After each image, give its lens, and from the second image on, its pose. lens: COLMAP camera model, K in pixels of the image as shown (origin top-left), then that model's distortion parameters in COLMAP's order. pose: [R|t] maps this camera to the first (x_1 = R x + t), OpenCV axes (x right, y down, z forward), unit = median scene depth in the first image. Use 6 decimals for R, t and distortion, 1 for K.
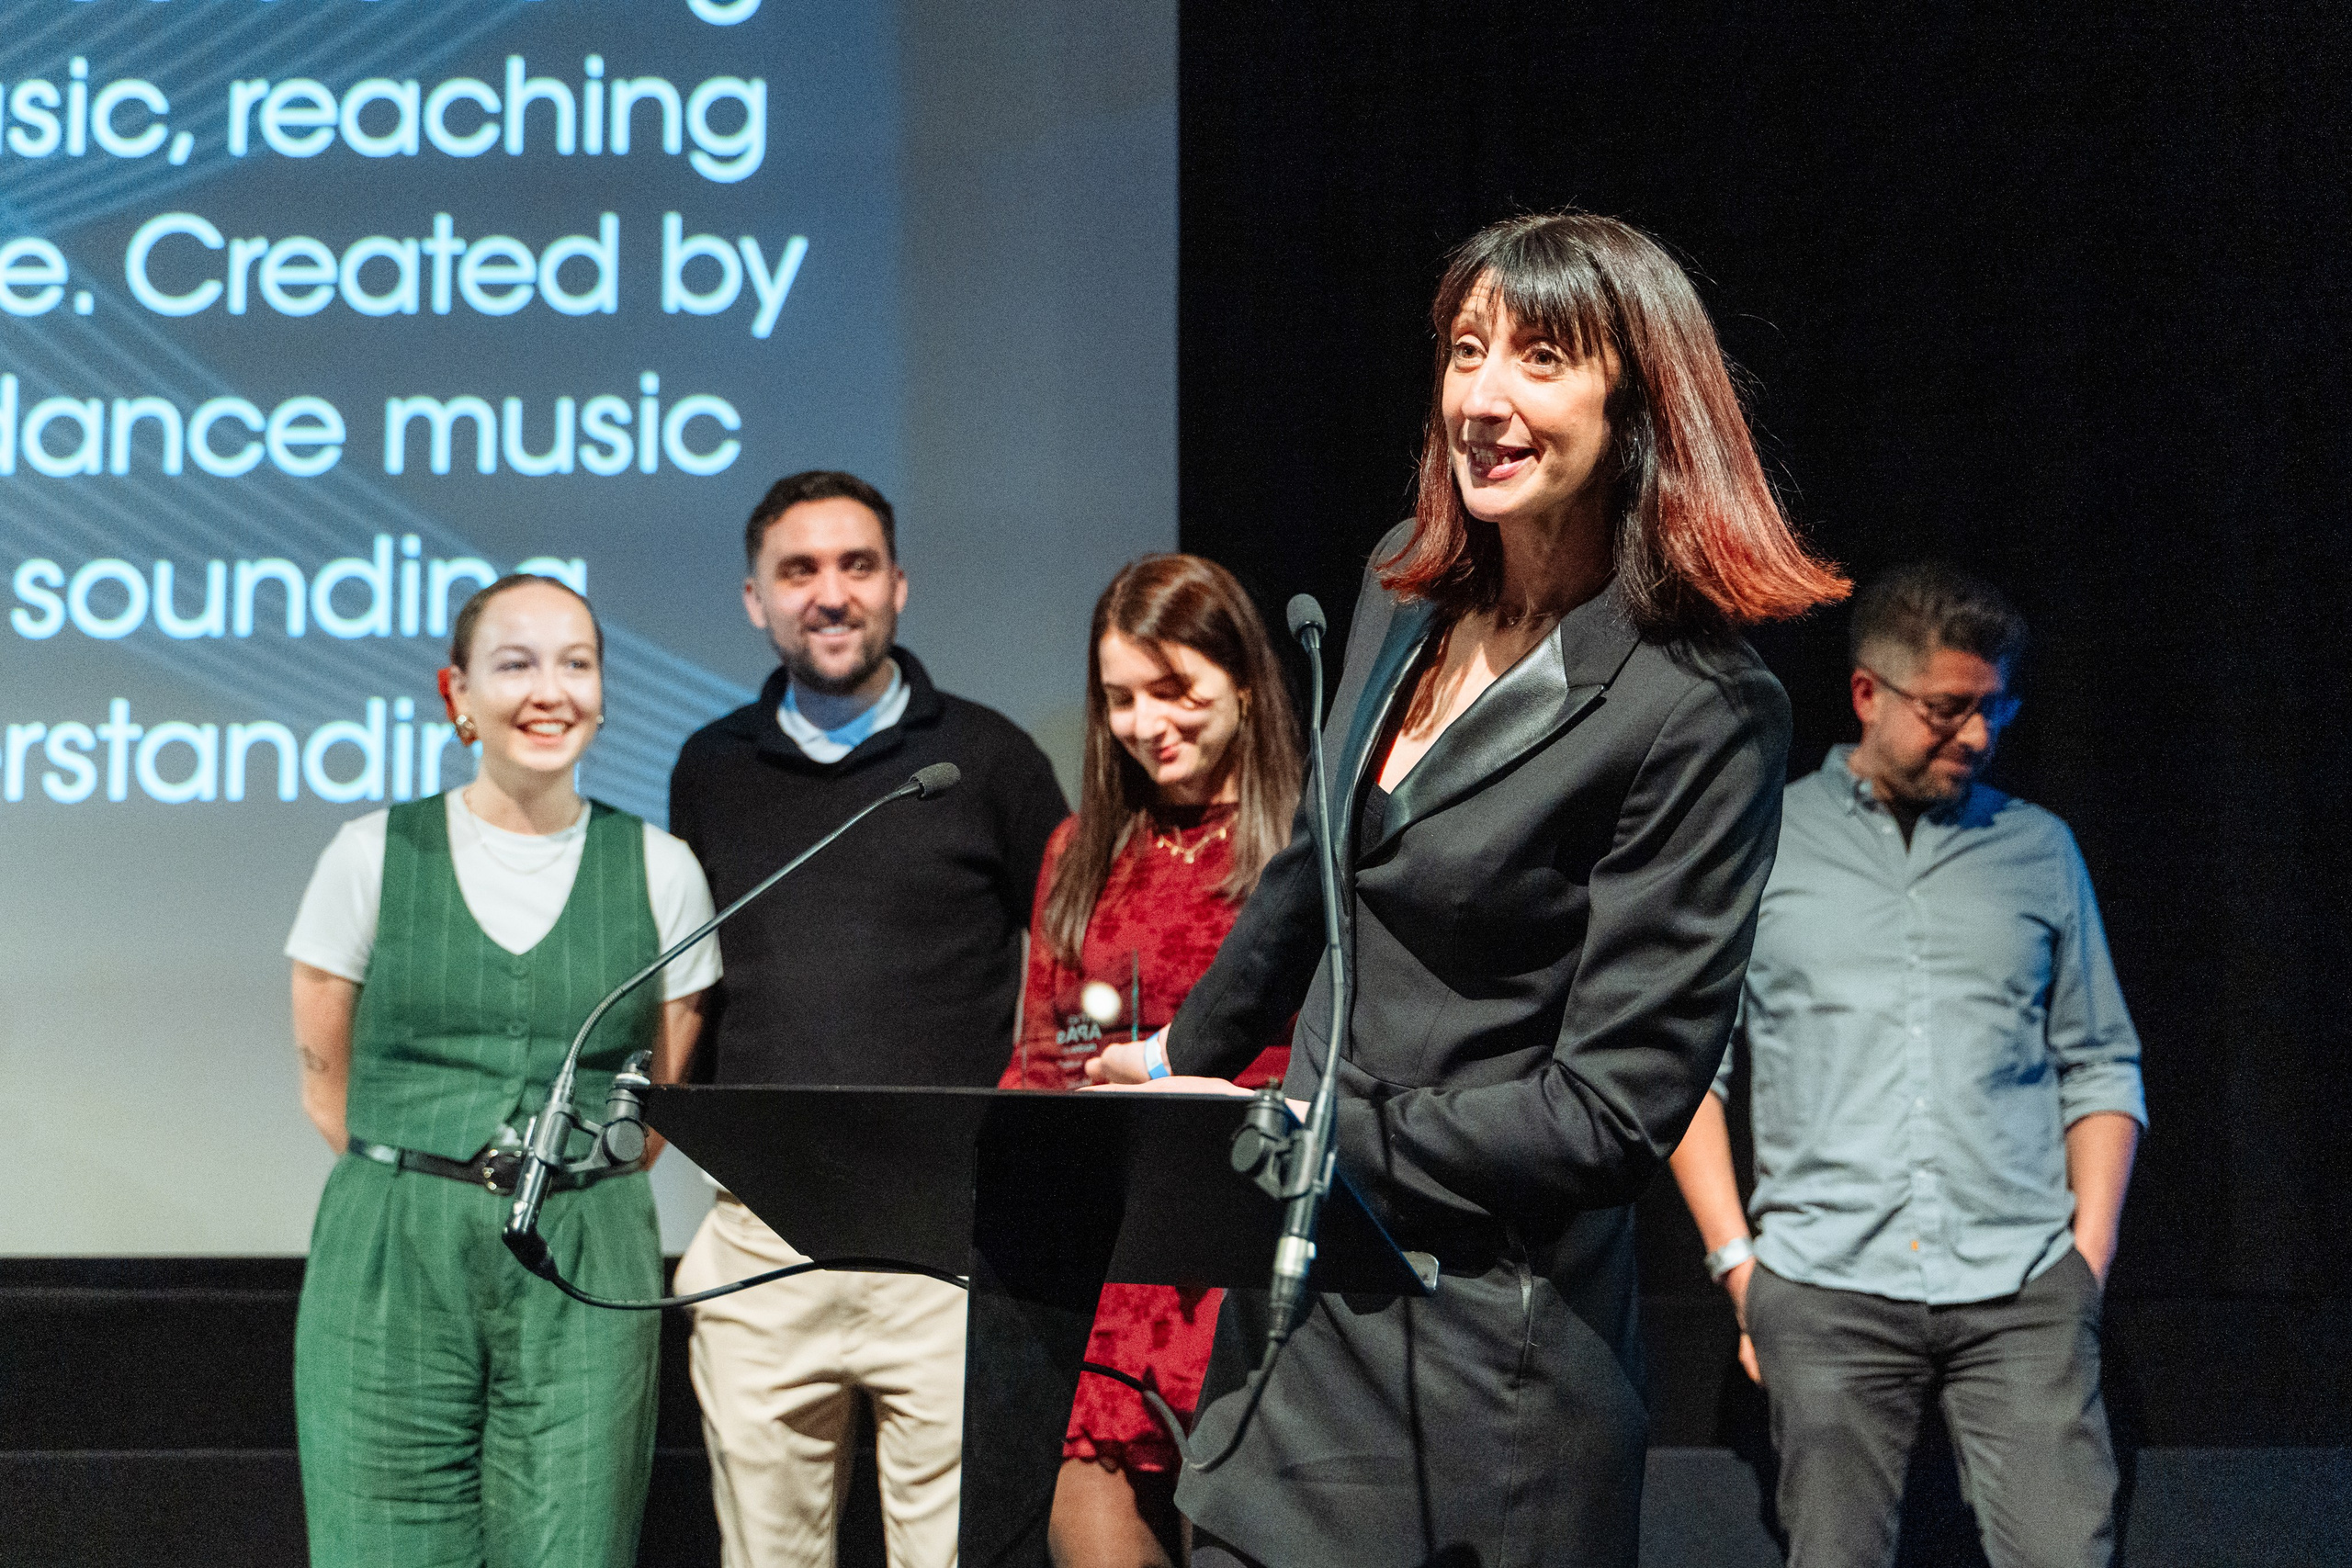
lens RADIAL K [[3018.9, 0, 1173.9], [0, 3018.9, 783.0], [0, 0, 1]] dist [-0.010511, 0.000000]
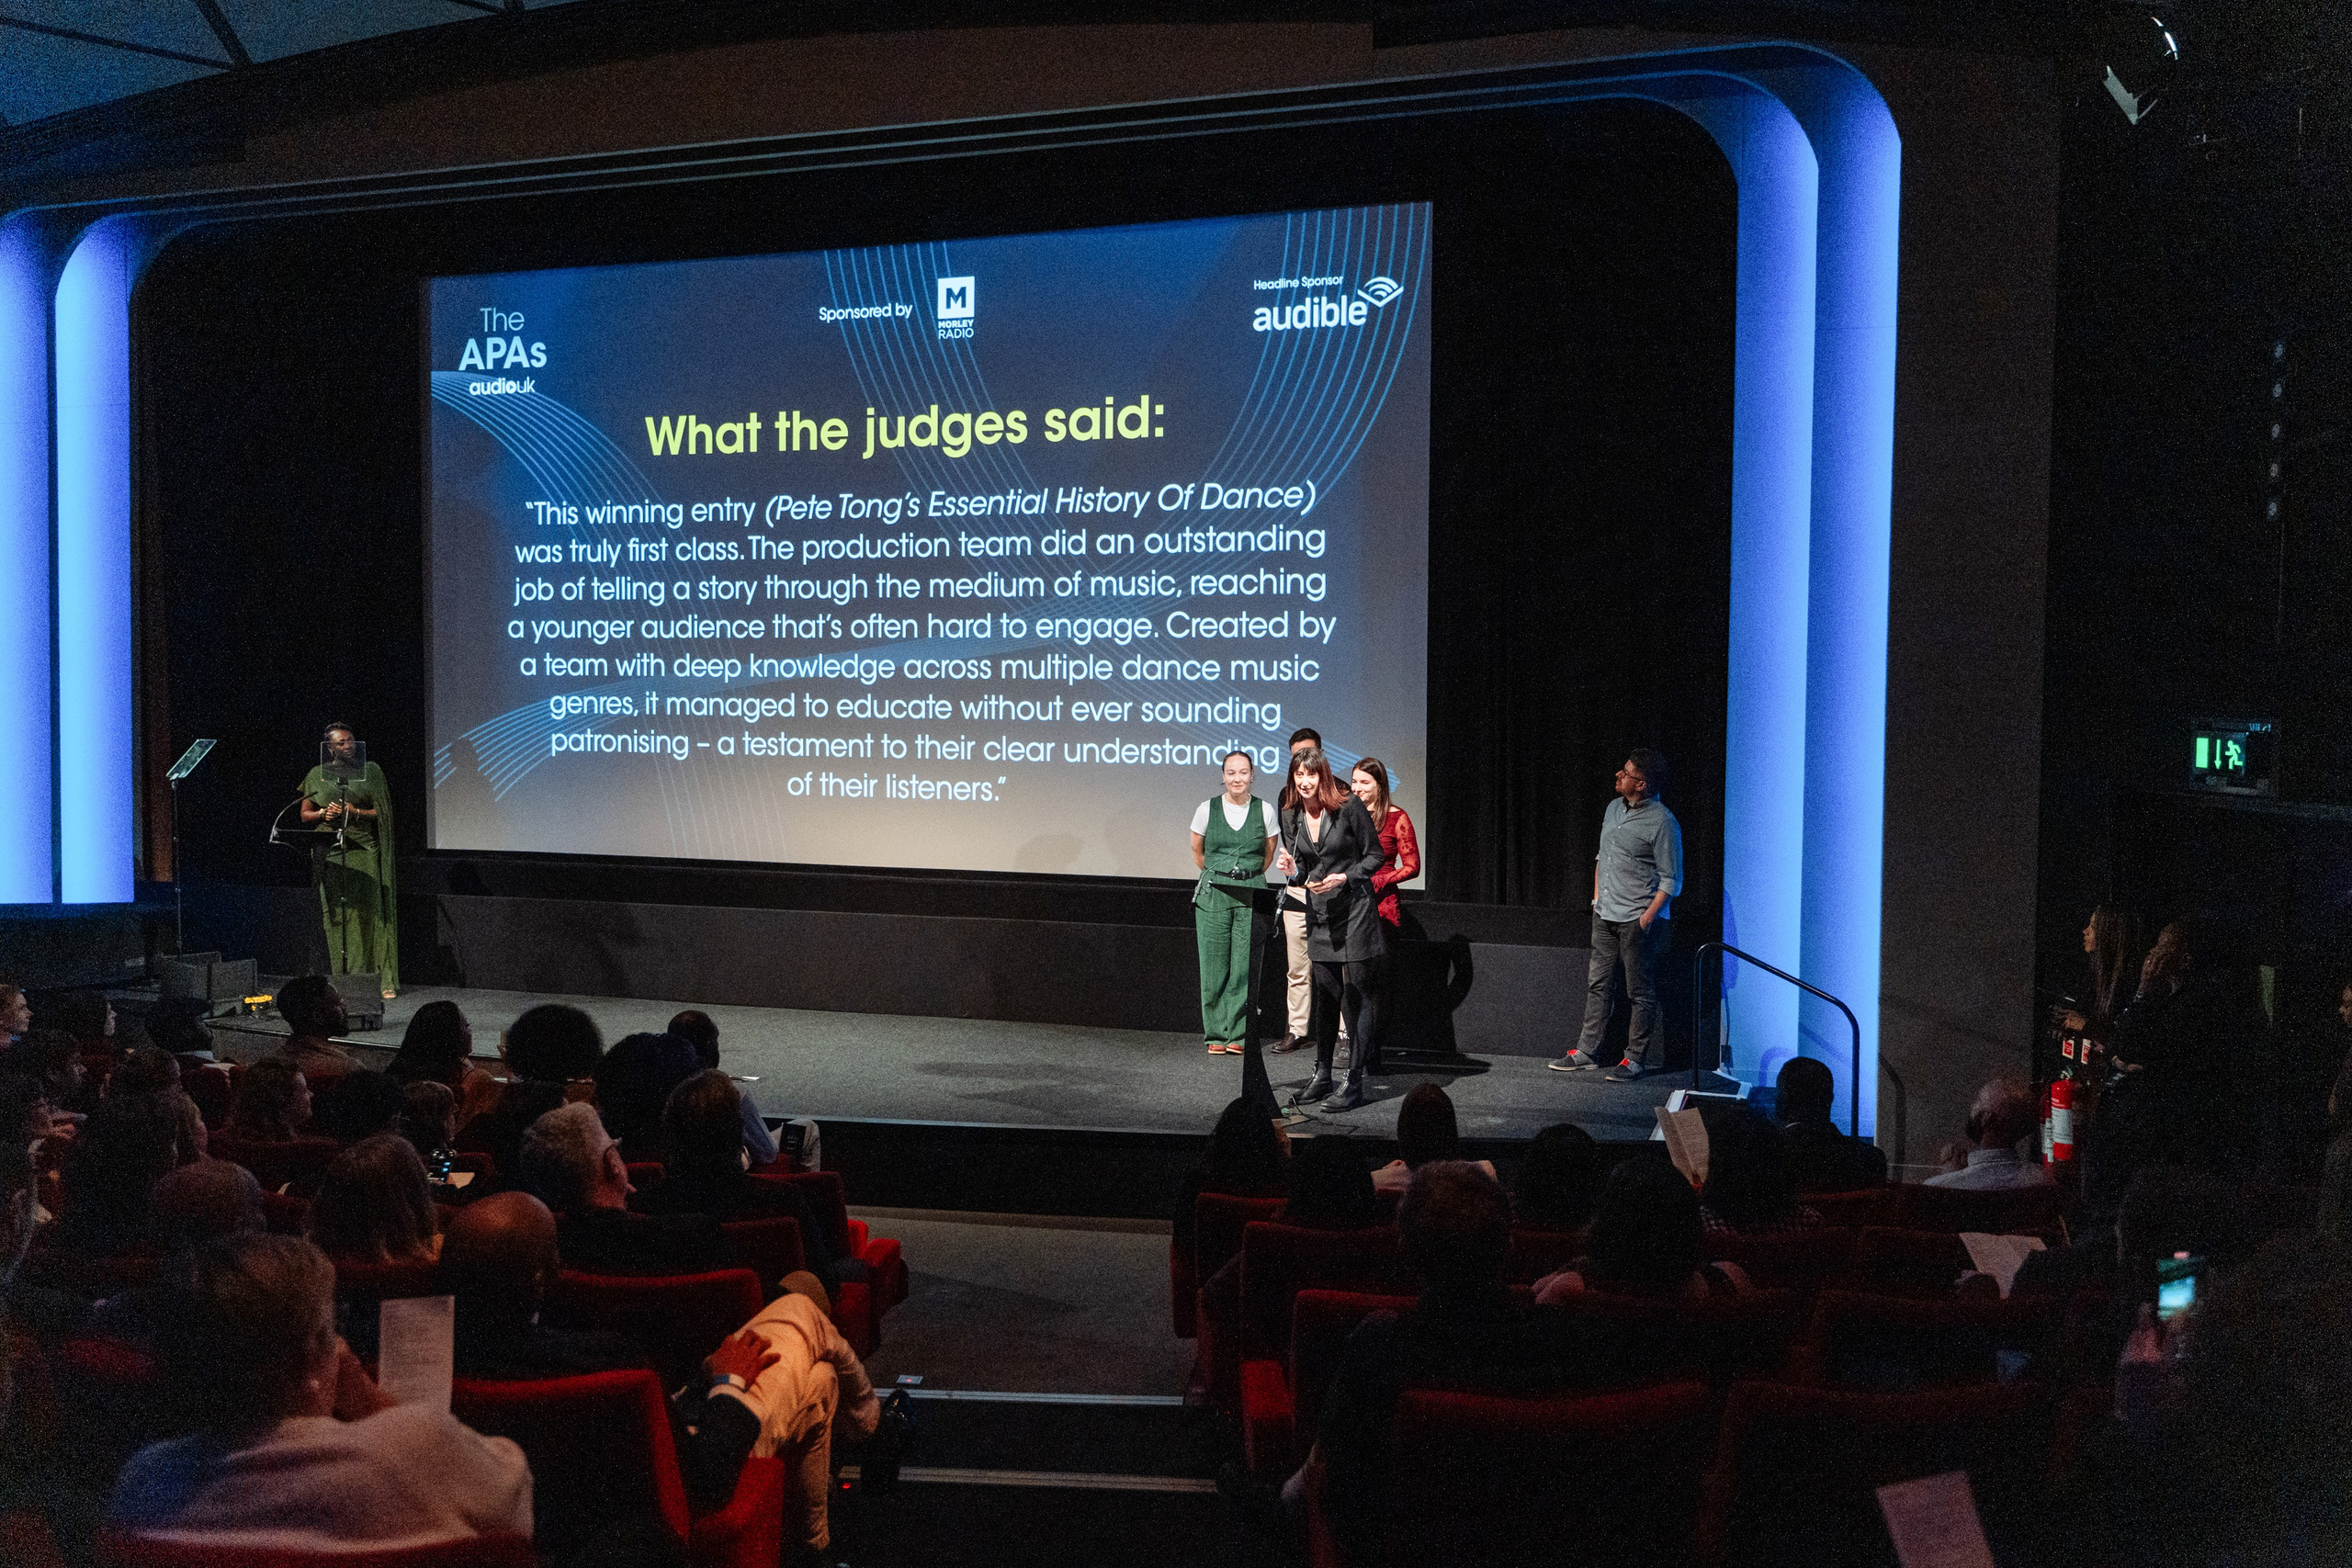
lens RADIAL K [[1903.9, 0, 1176.0], [0, 1903.9, 779.9], [0, 0, 1]] dist [0.001066, 0.000174]
pose [[0.932831, 0.022699, -0.359598, 0.543937], [0.024726, 0.991628, 0.126738, -0.284337], [0.359464, -0.127117, 0.924460, -1.270983]]
